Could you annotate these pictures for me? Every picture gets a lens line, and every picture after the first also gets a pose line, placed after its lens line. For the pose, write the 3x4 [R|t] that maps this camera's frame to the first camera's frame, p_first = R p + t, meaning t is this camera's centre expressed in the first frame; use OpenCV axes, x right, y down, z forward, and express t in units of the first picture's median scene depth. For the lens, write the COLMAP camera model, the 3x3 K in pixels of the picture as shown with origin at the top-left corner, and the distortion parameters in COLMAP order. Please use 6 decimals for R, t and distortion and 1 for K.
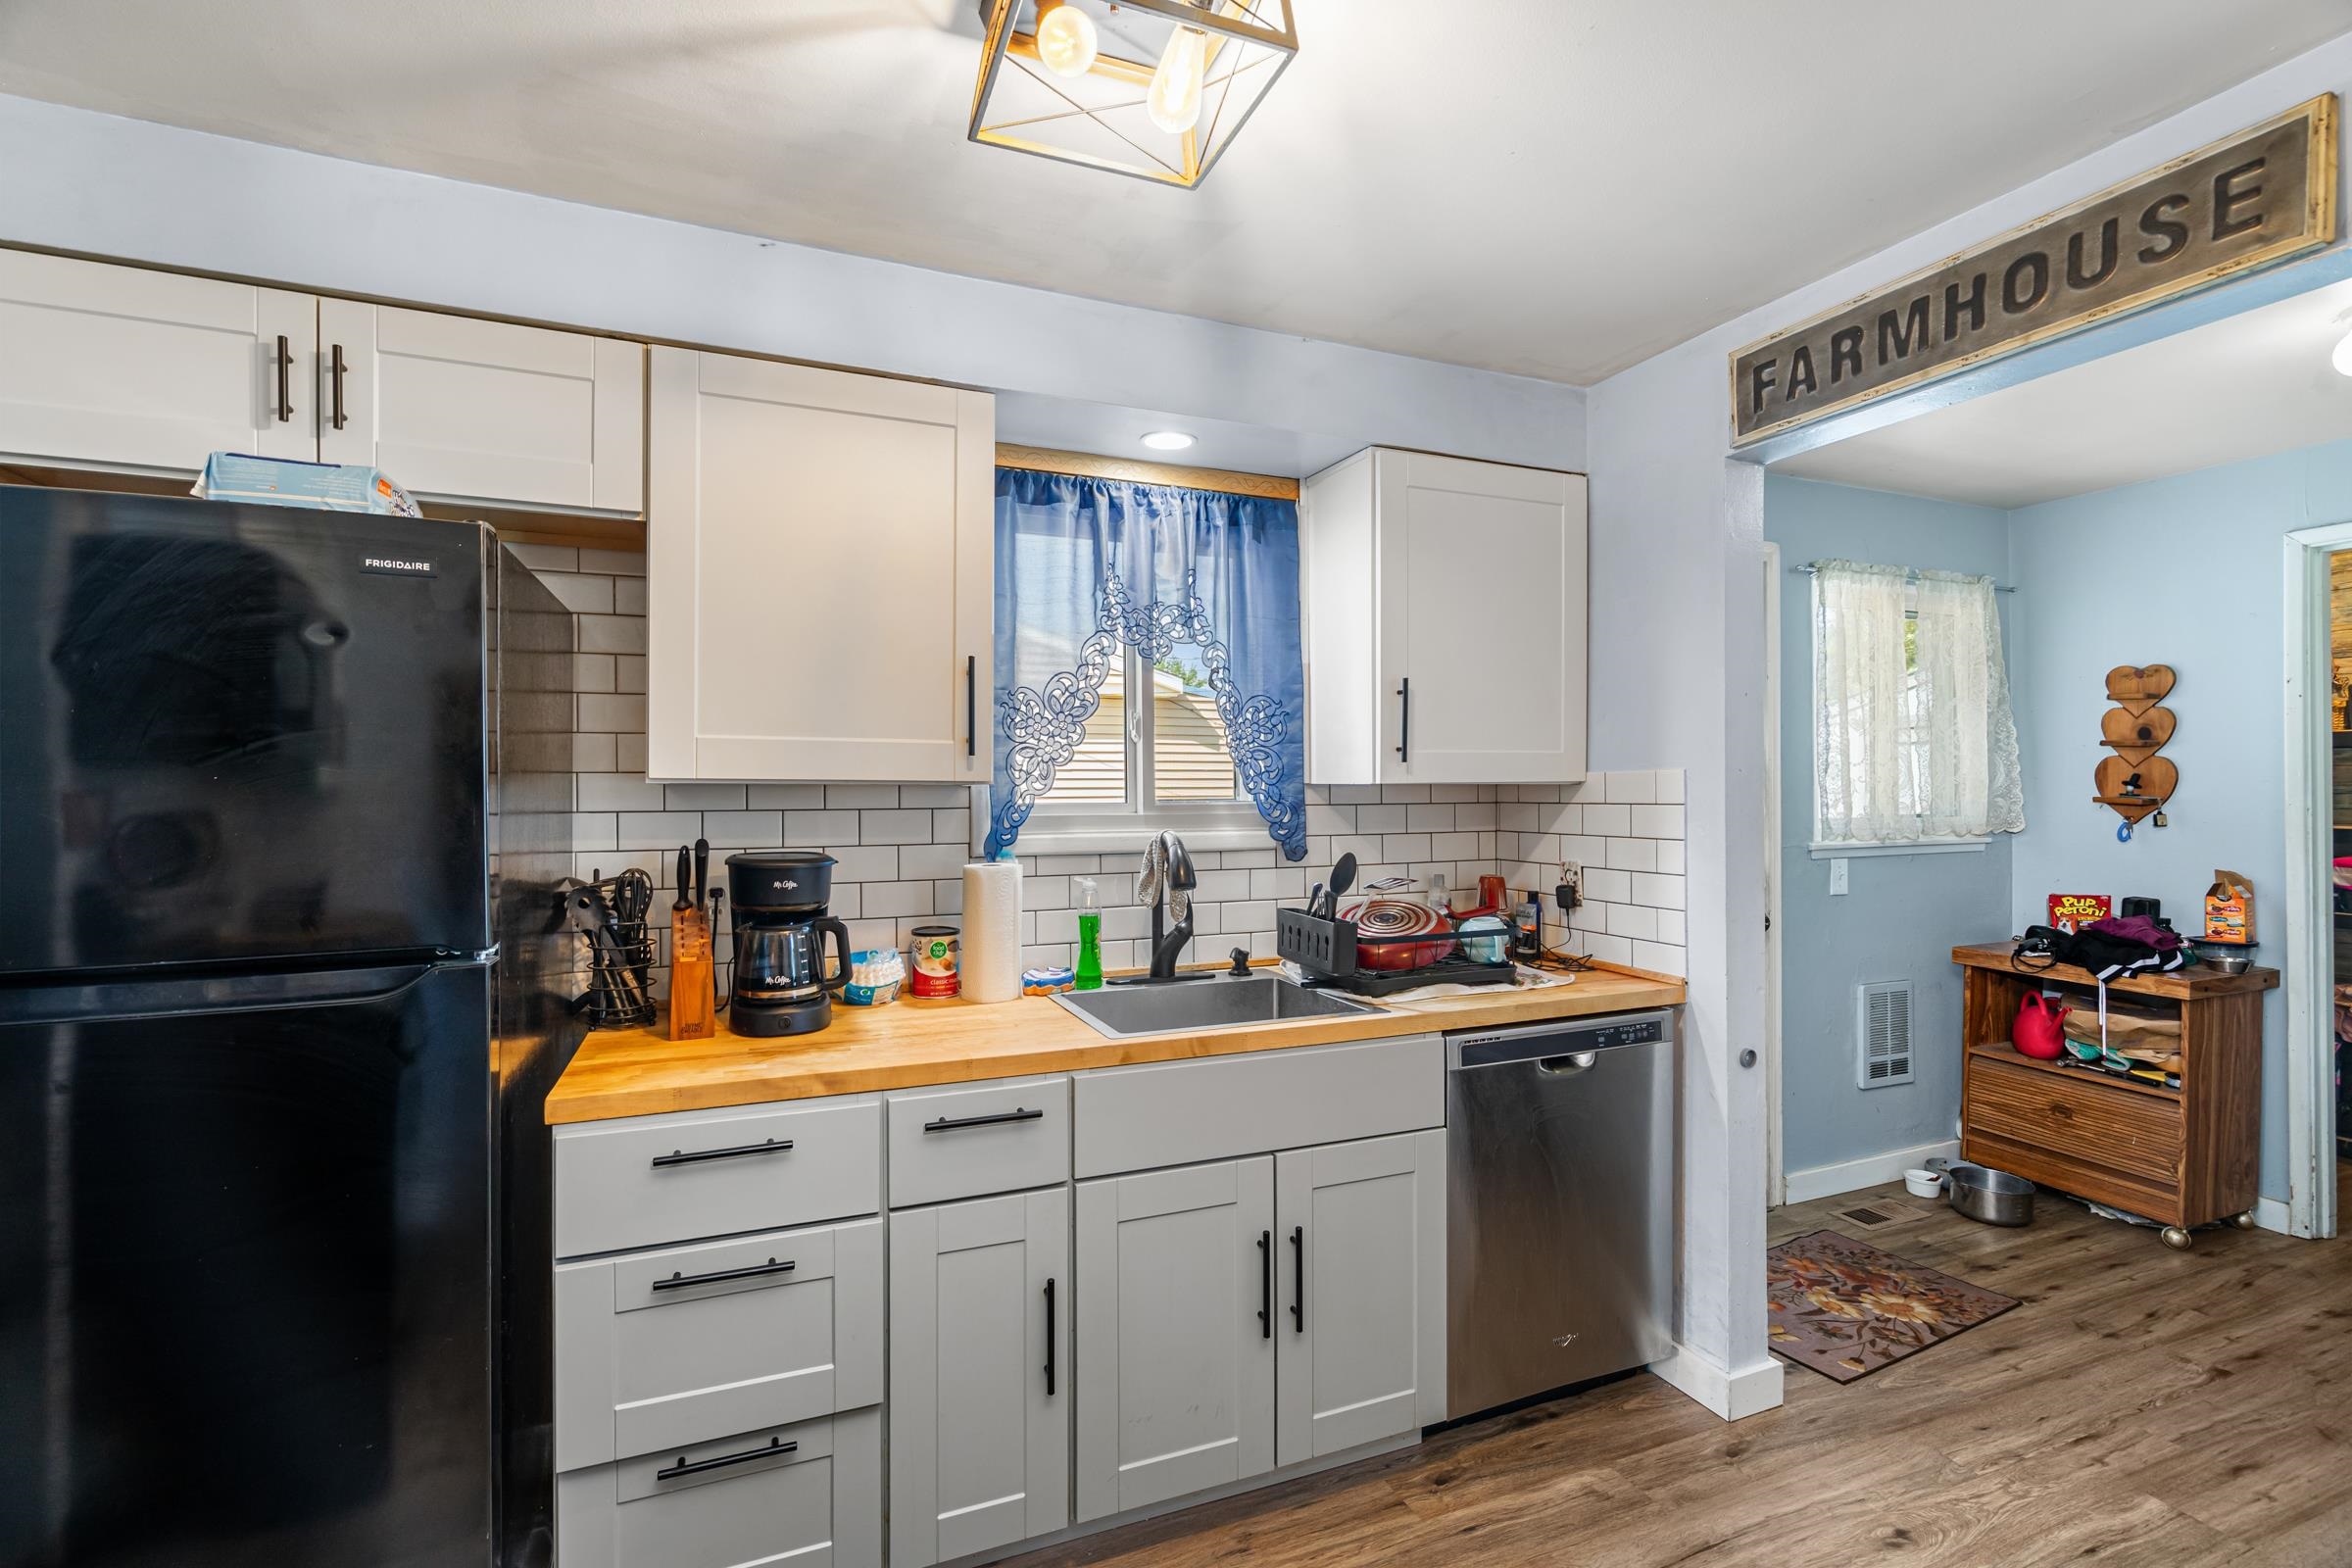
lens RADIAL K [[1065.0, 0, 1200.6], [0, 1065.0, 789.1], [0, 0, 1]] dist [-0.004572, 0.000430]
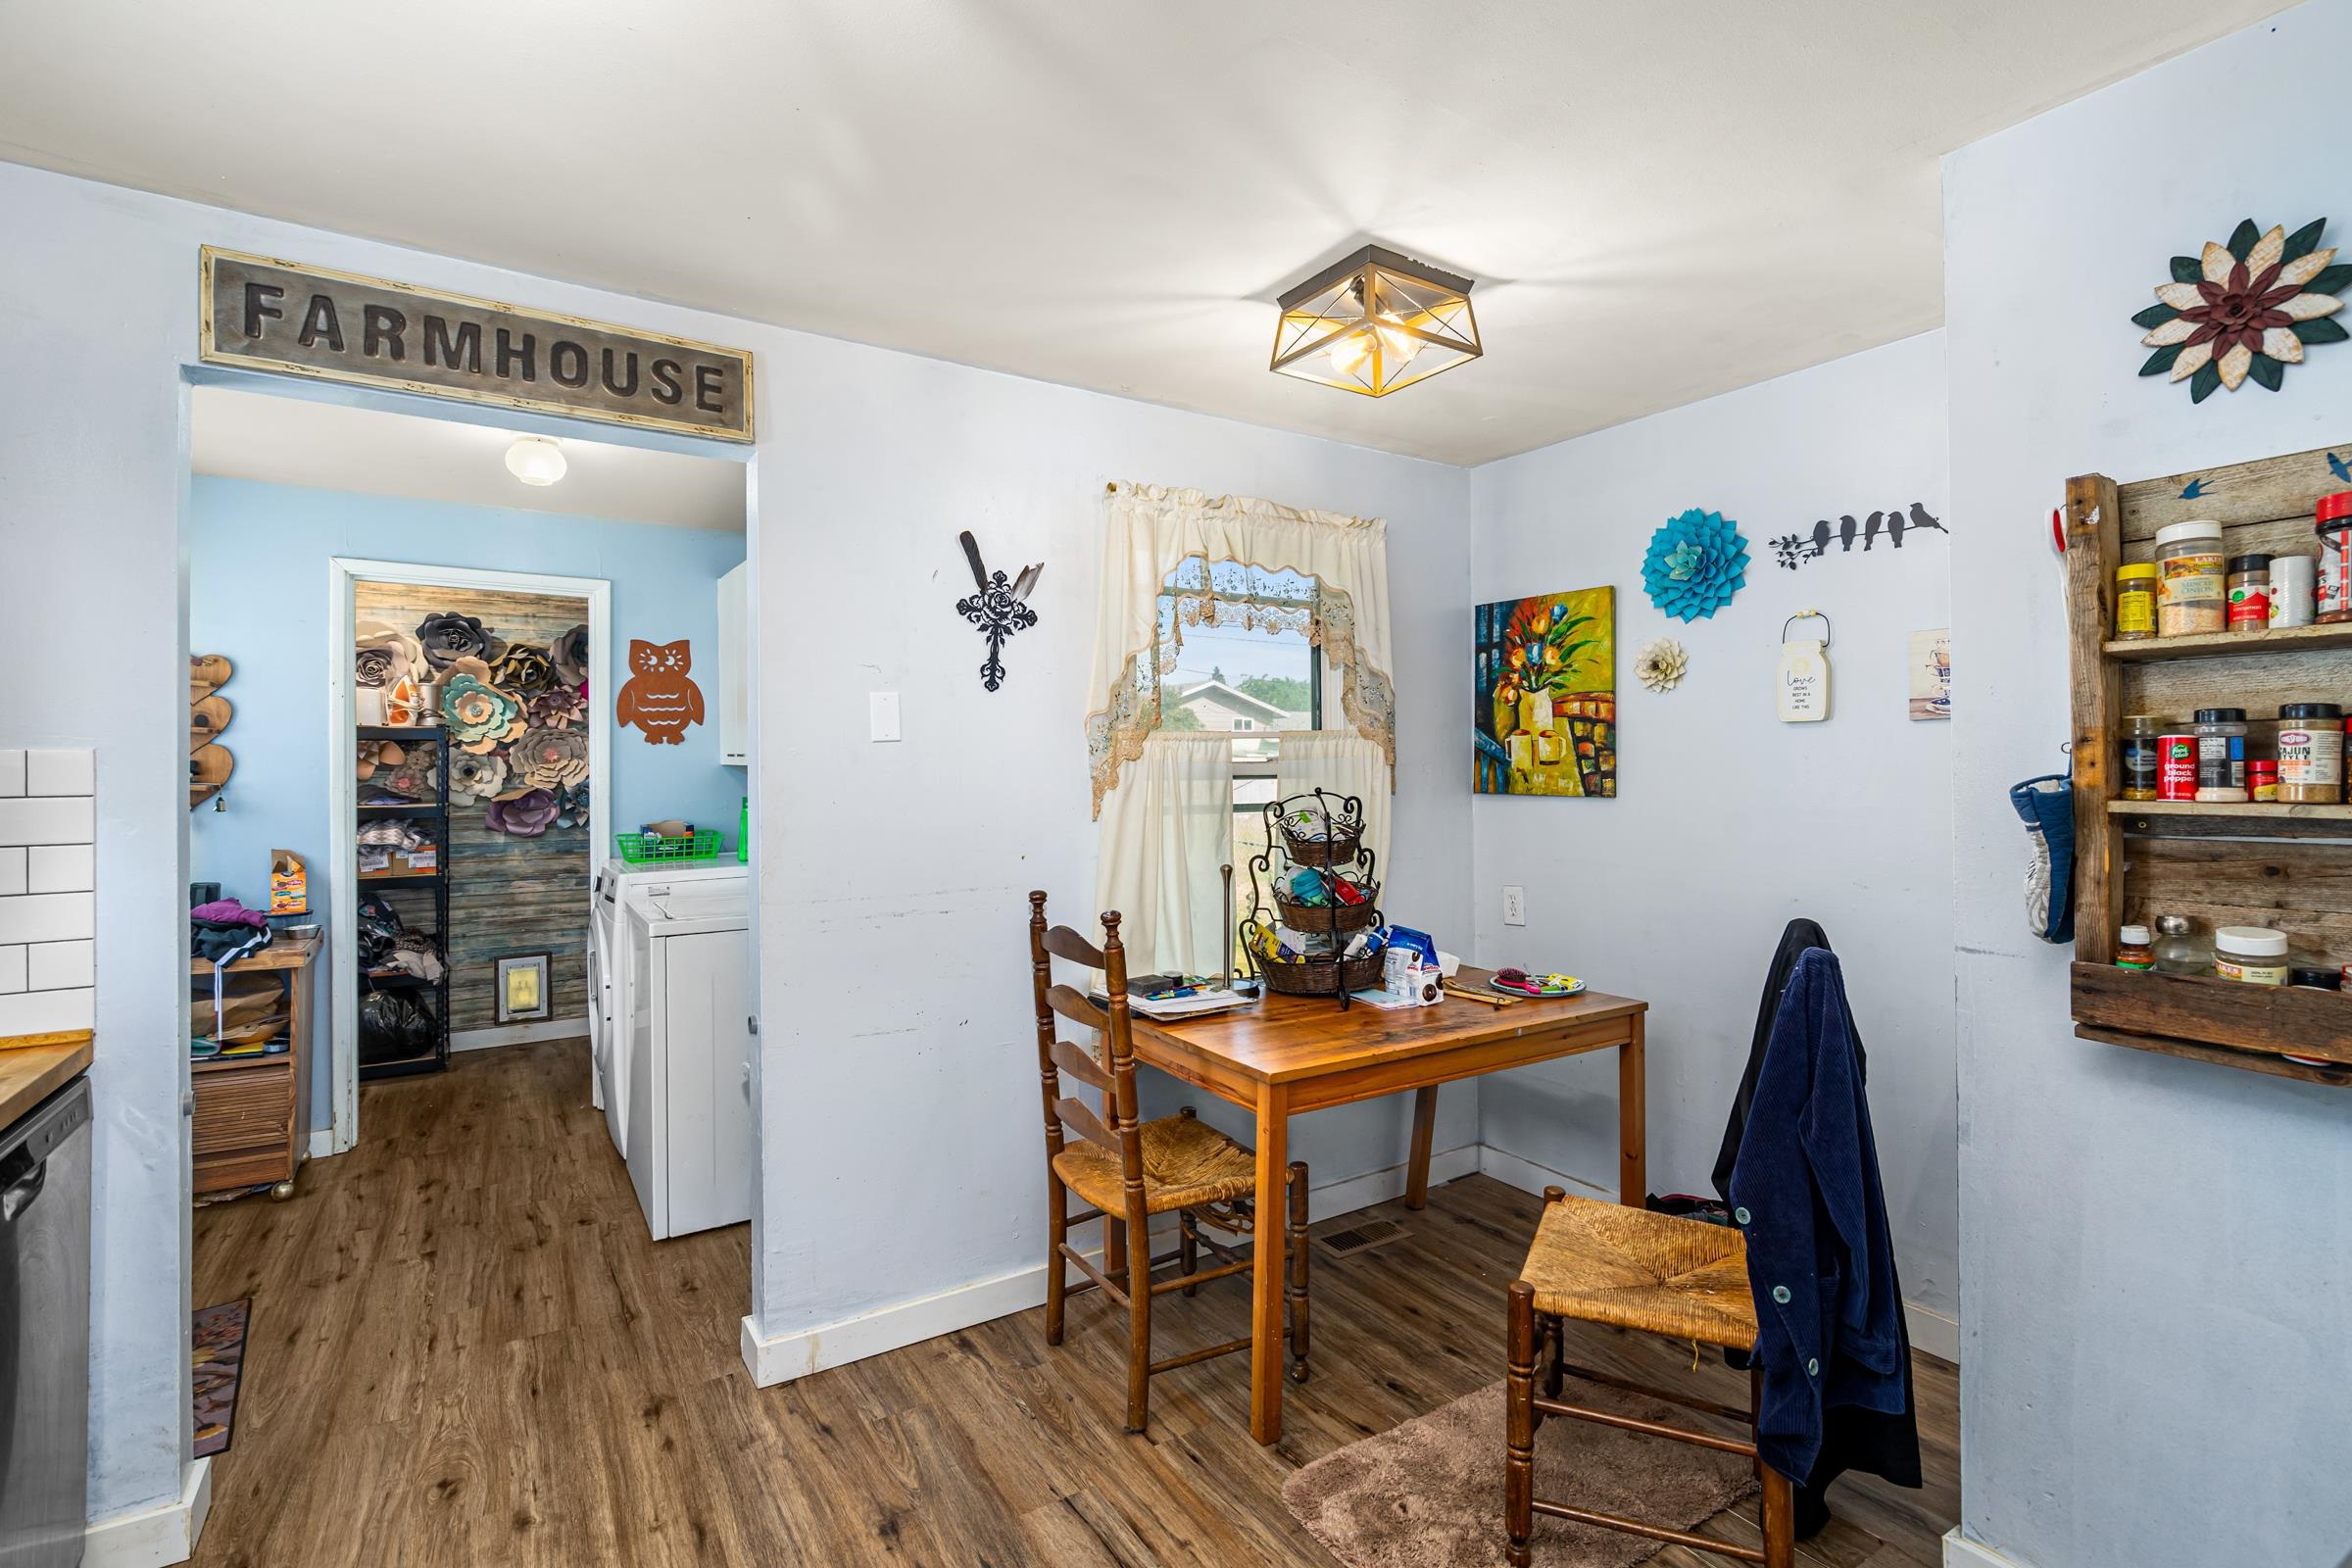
lens RADIAL K [[1065.0, 0, 1189.1], [0, 1065.0, 760.9], [0, 0, 1]] dist [-0.004572, 0.000430]
pose [[-0.176412, 0.010184, 0.984264, -0.433133], [0.005397, 0.999941, -0.009378, 0.000805], [-0.984302, 0.003658, -0.176457, 0.390694]]
